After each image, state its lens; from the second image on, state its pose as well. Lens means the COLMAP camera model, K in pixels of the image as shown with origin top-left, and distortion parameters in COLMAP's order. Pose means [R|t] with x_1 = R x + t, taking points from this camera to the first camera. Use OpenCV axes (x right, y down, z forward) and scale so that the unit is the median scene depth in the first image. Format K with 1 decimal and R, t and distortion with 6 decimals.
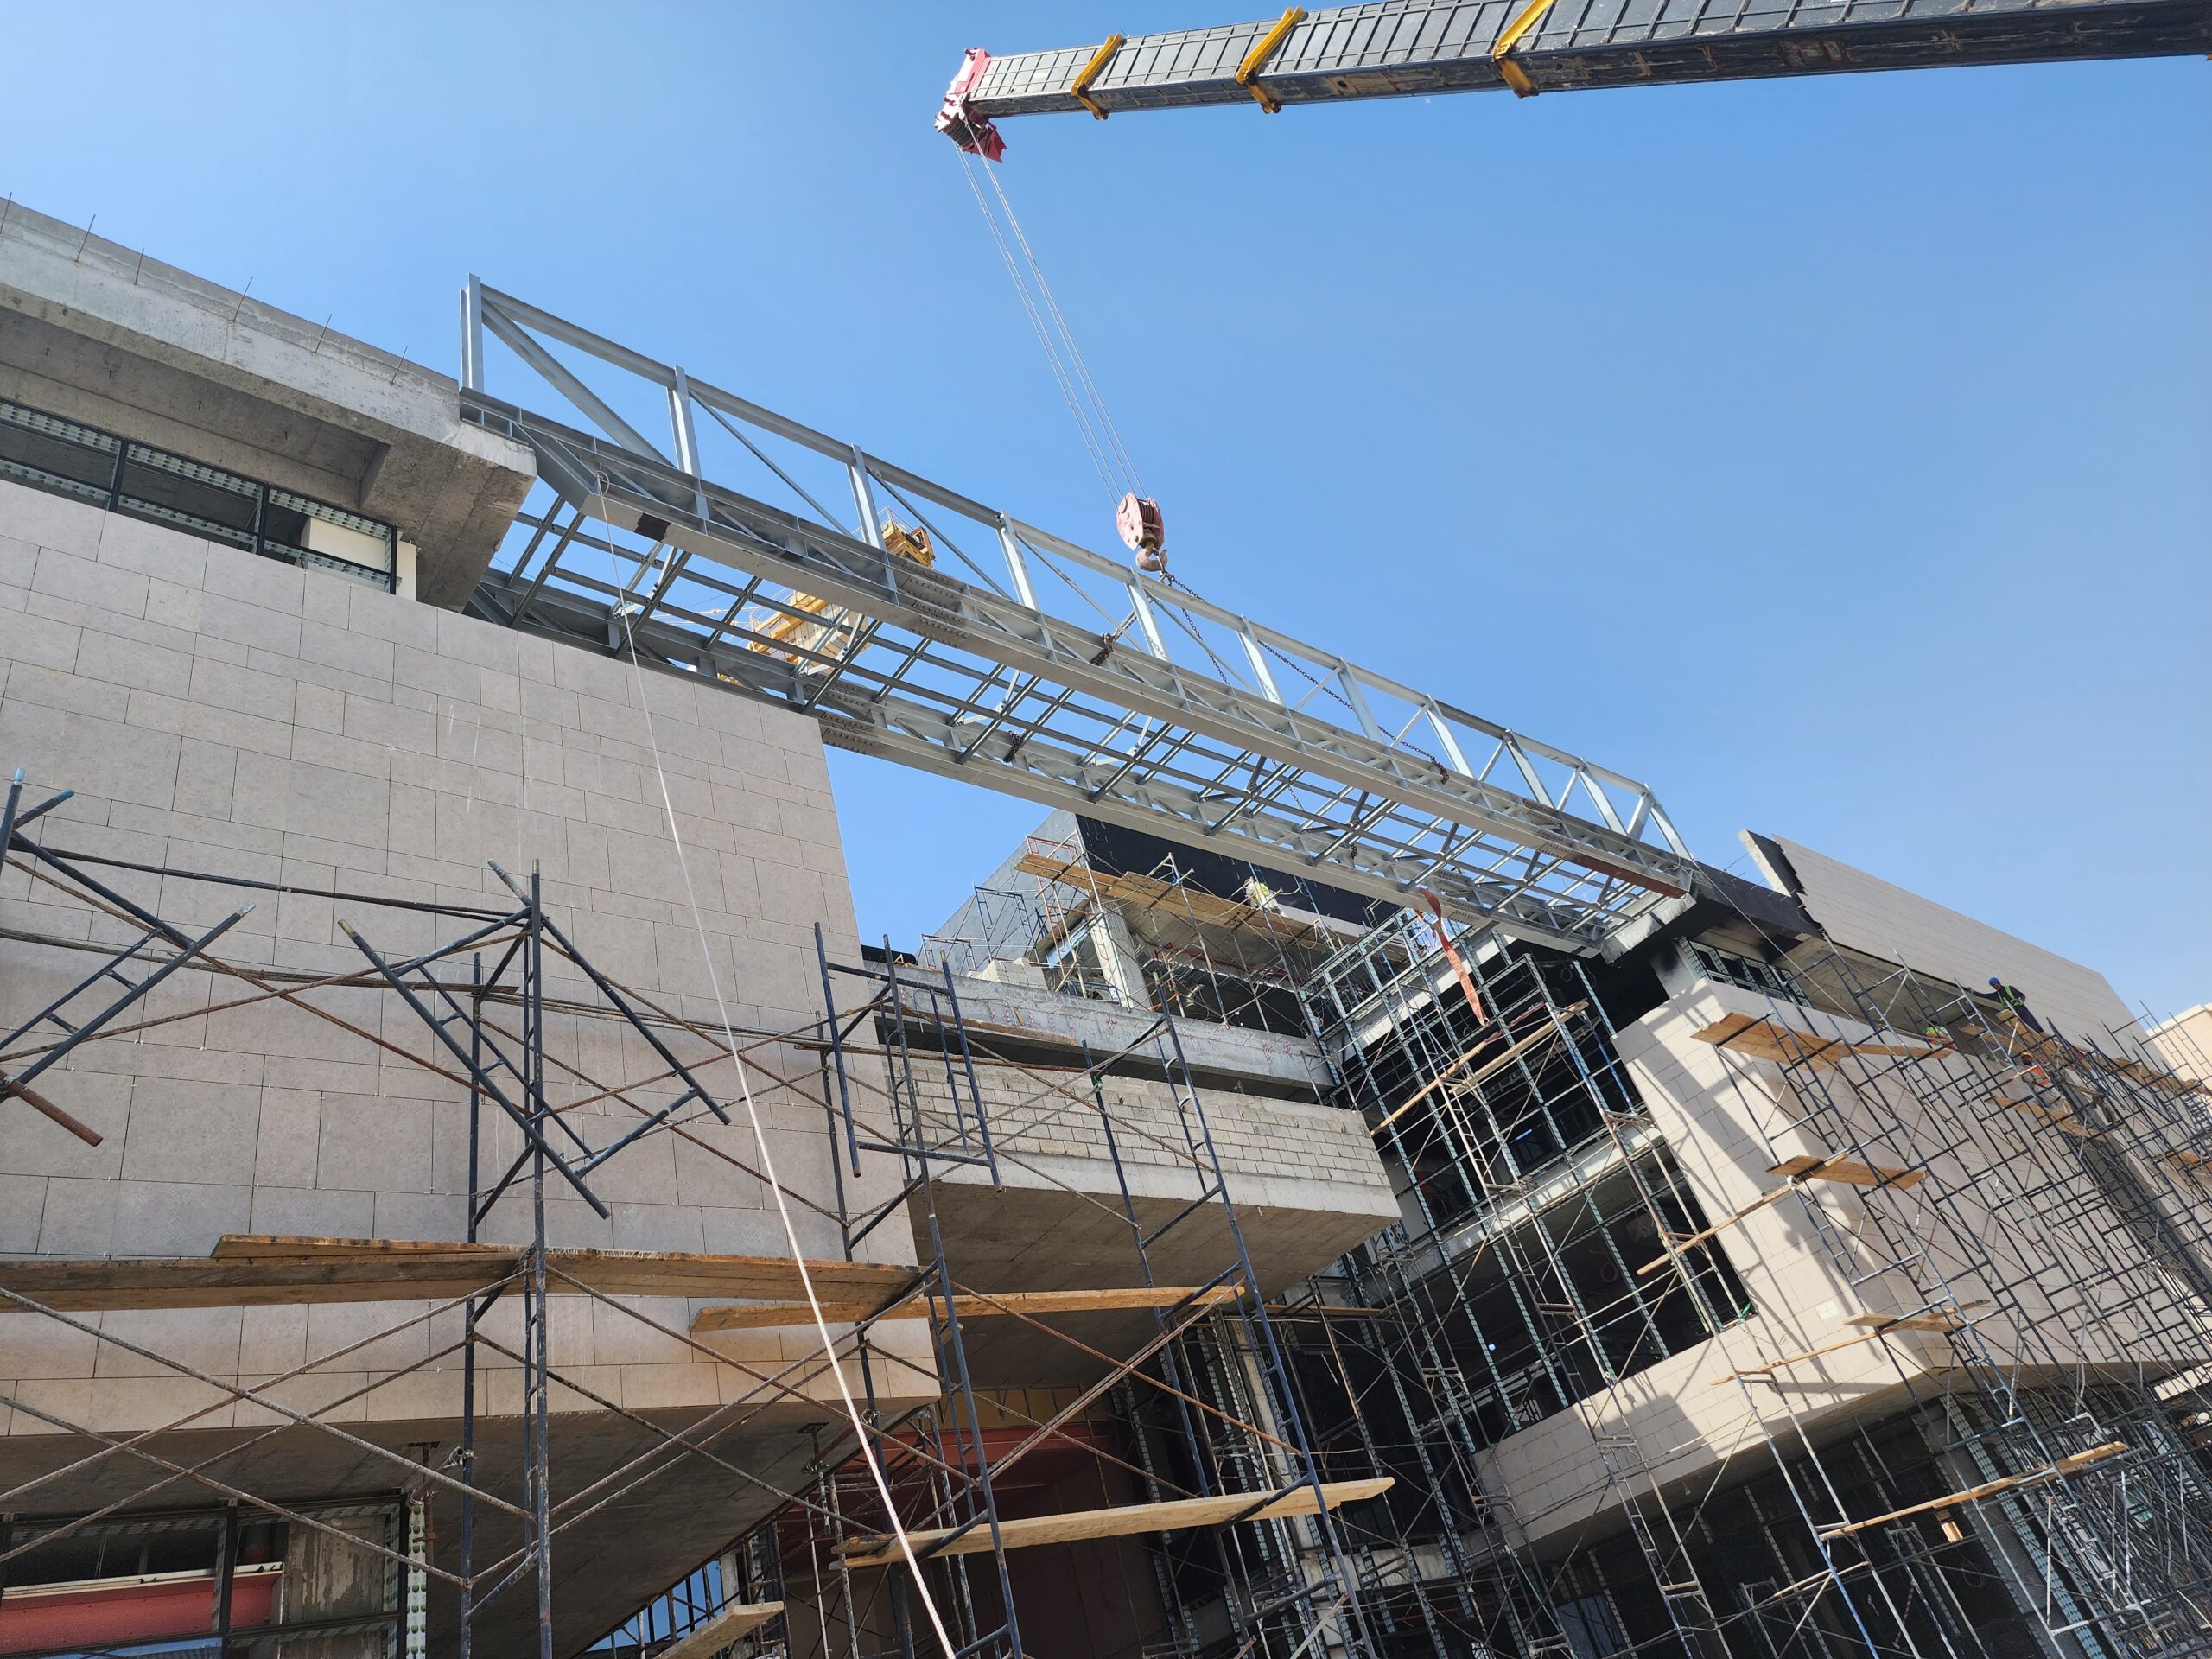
lens RADIAL K [[1463.9, 0, 1111.2], [0, 1463.9, 817.8], [0, 0, 1]] dist [0.084297, -0.065933]
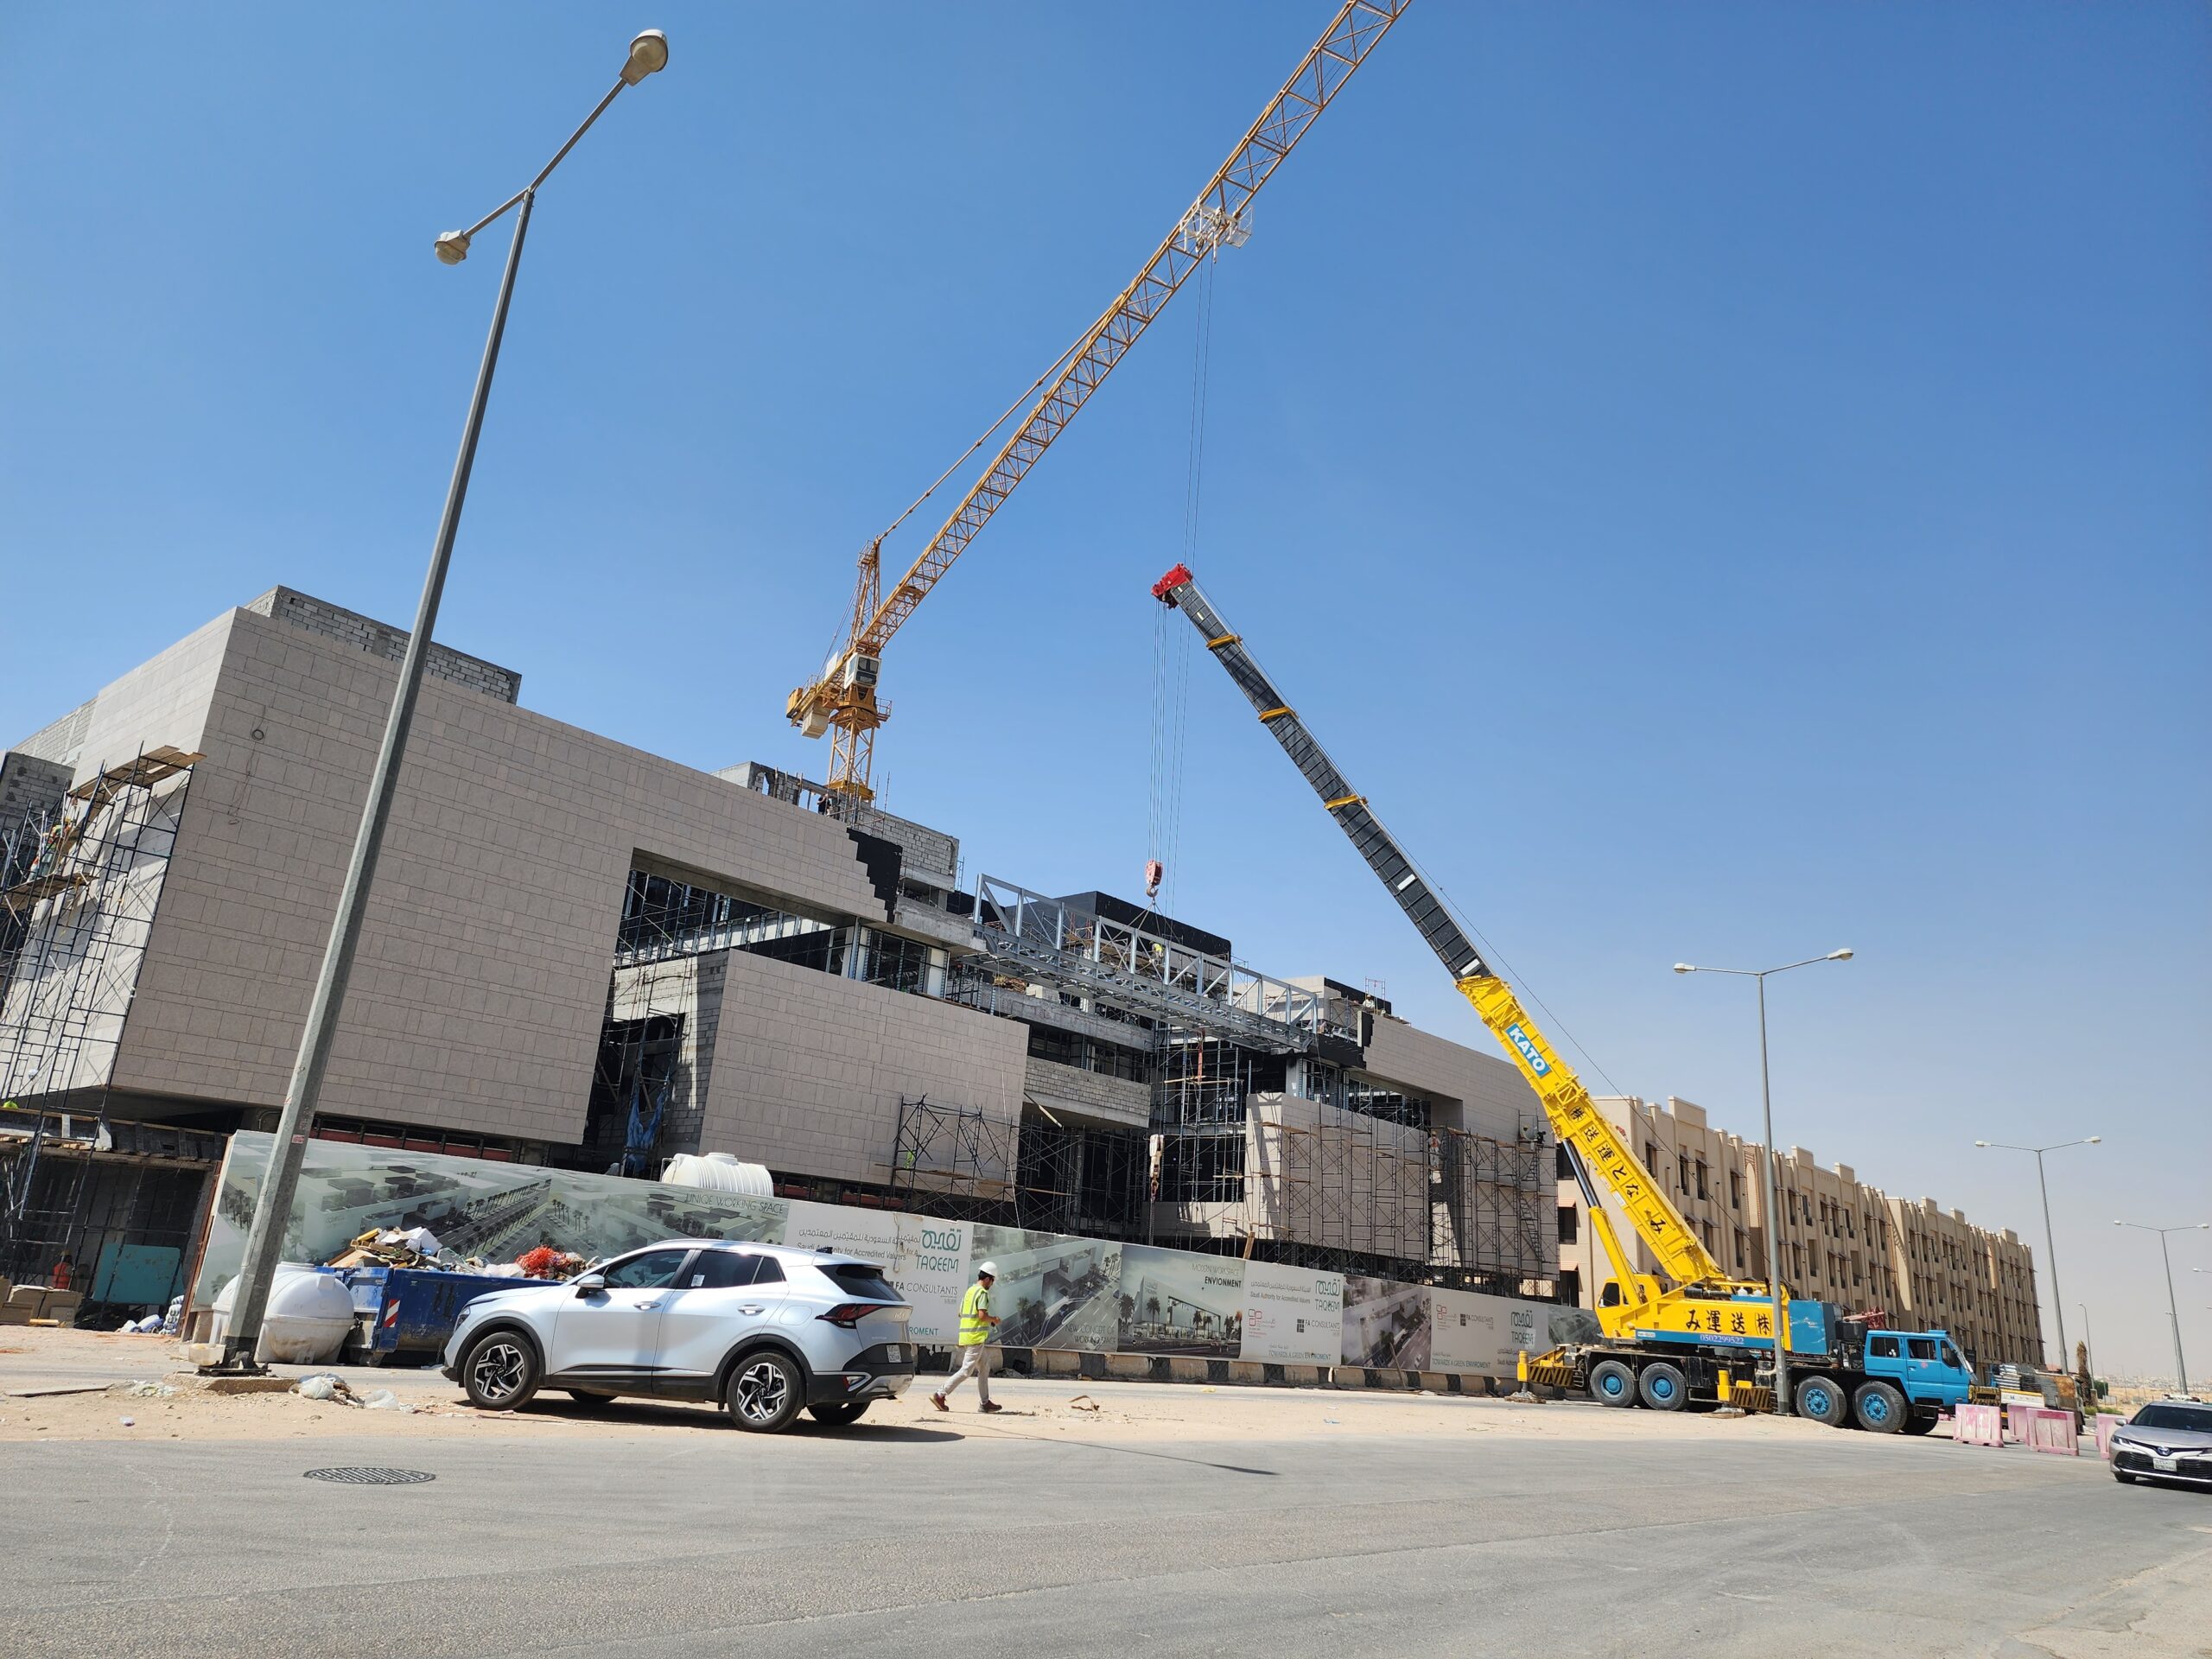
lens RADIAL K [[1514.6, 0, 1106.0], [0, 1514.6, 829.5], [0, 0, 1]] dist [0.028392, 0.002602]
pose [[0.932046, 0.355346, 0.070840, -0.278147], [-0.359734, 0.884088, 0.298296, -1.047010], [0.043369, -0.303509, 0.951841, -1.545195]]
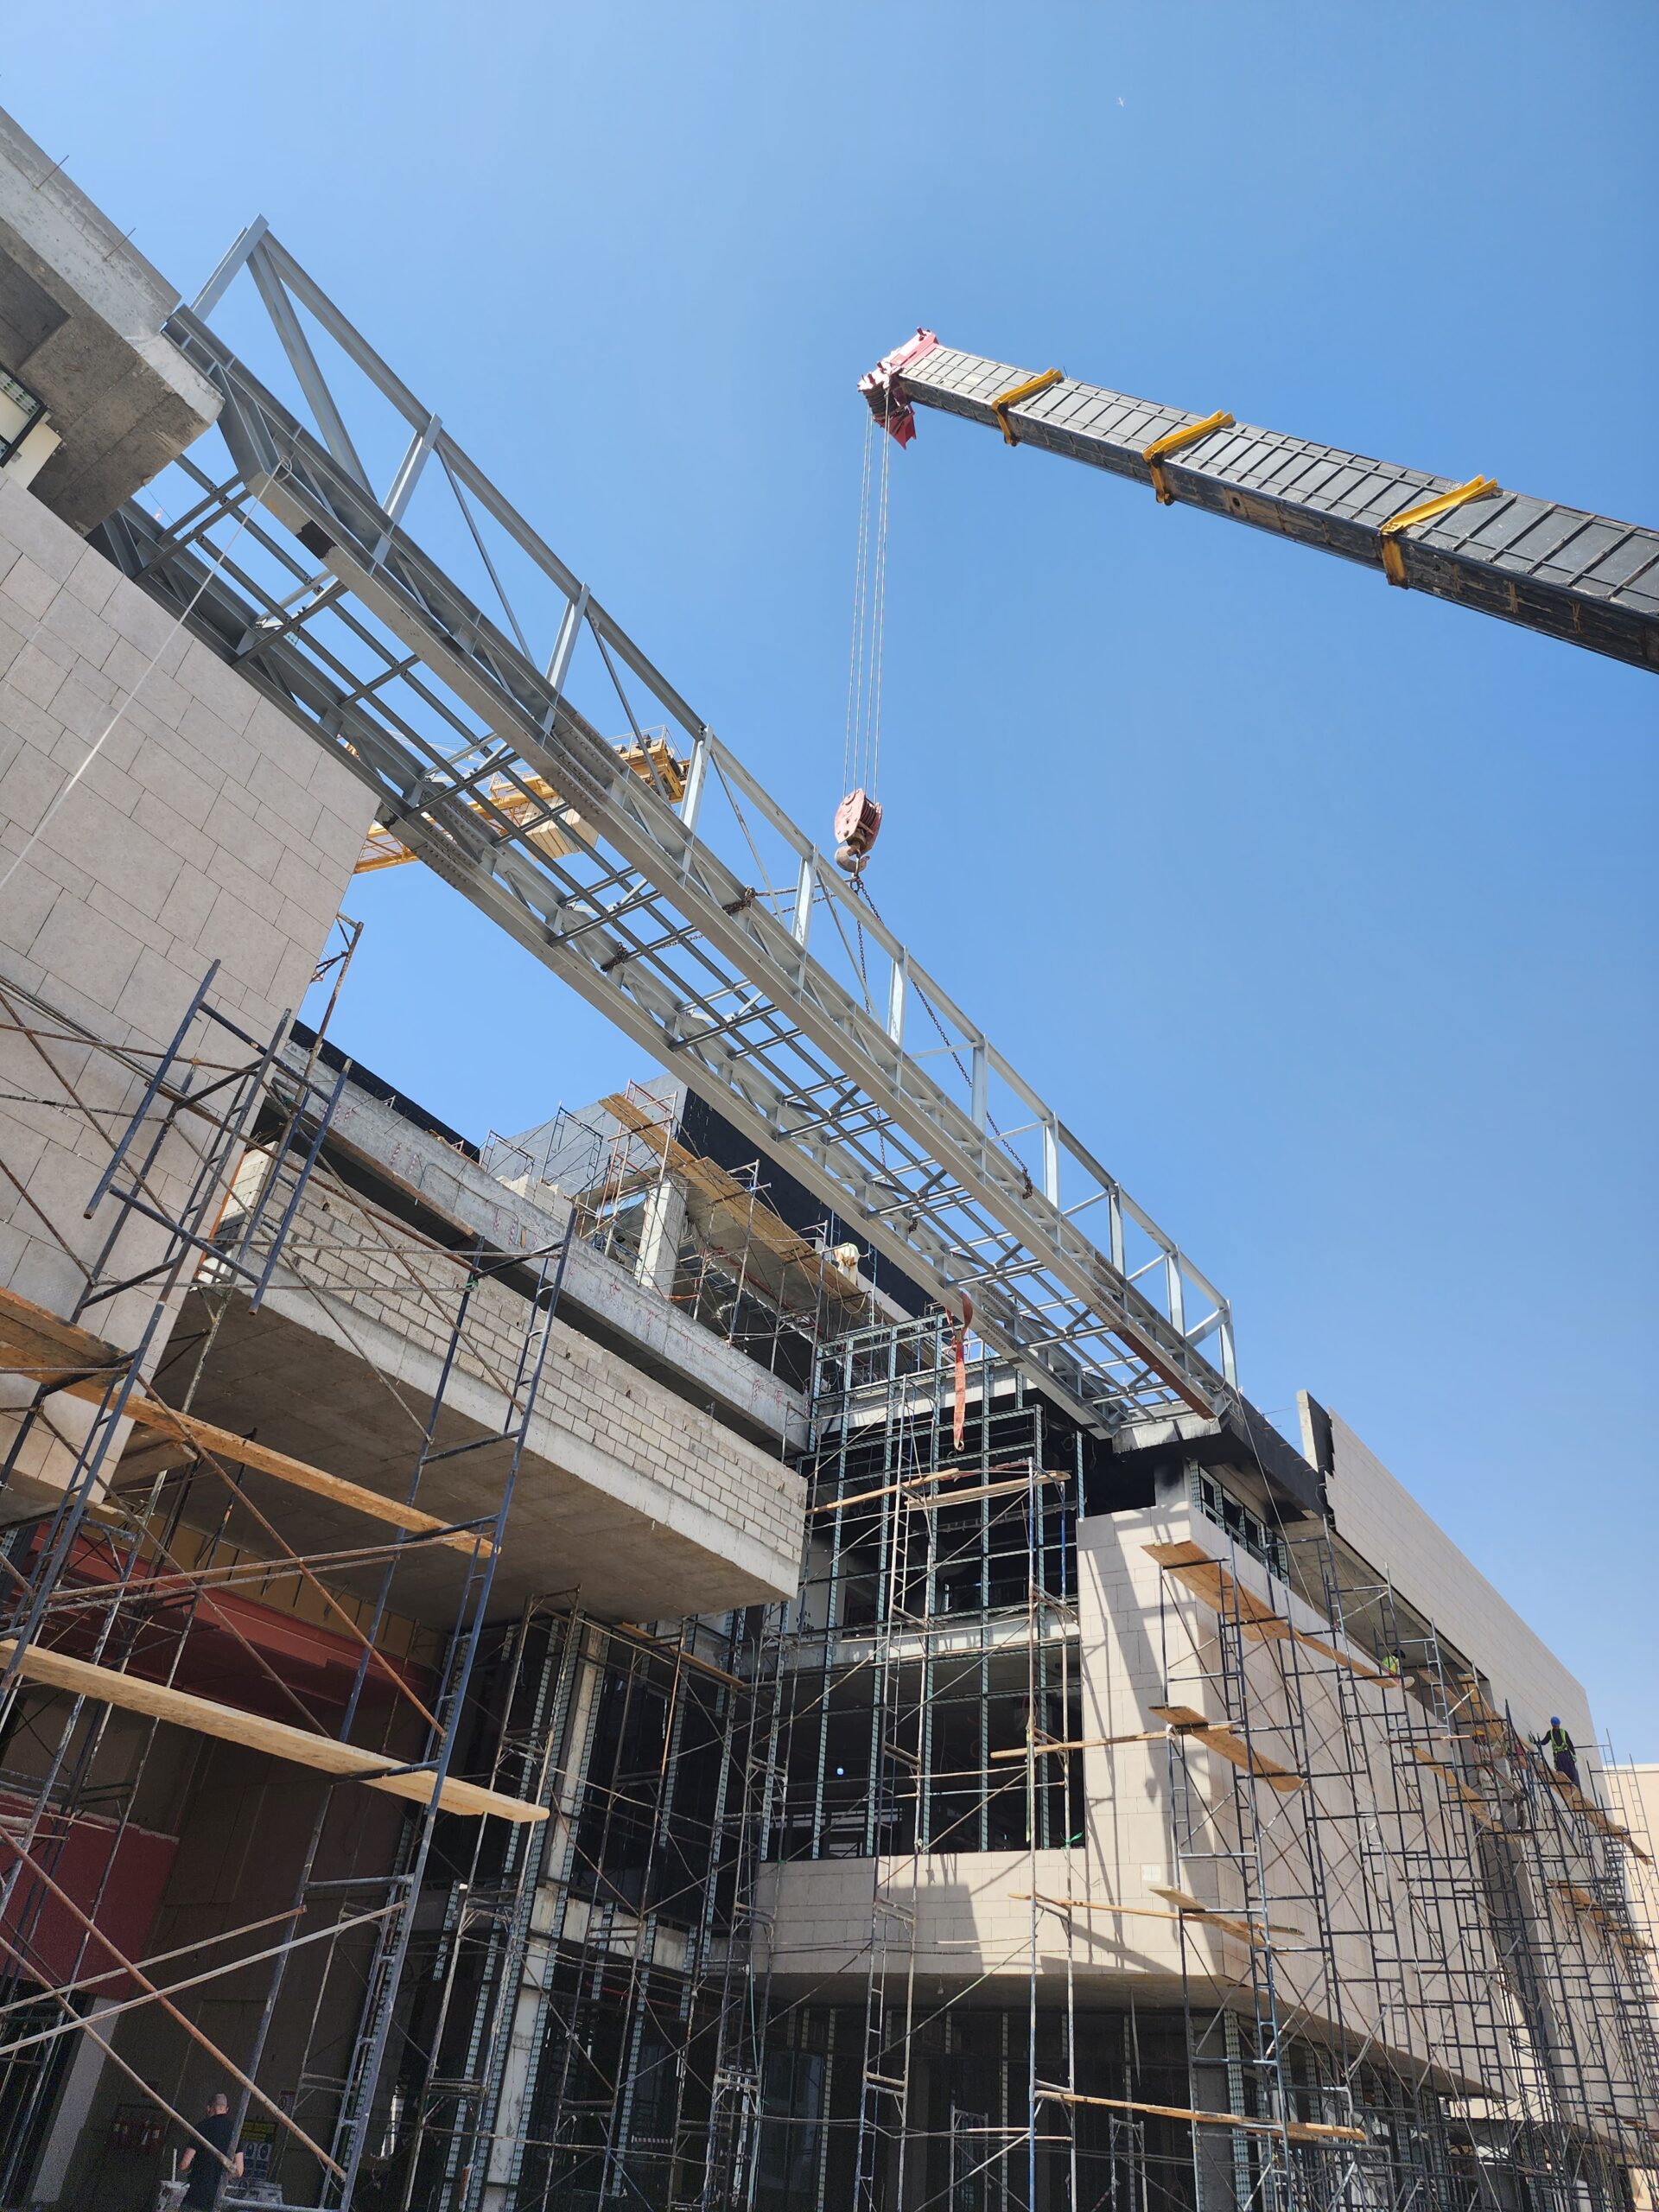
lens RADIAL K [[1463.9, 0, 813.8], [0, 1463.9, 1116.6], [0, 0, 1]] dist [0.084297, -0.065933]
pose [[0.905227, 0.424813, 0.009912, 0.066936], [-0.424396, 0.905013, -0.028976, 0.013658], [-0.021280, 0.022023, 0.999531, 0.047775]]
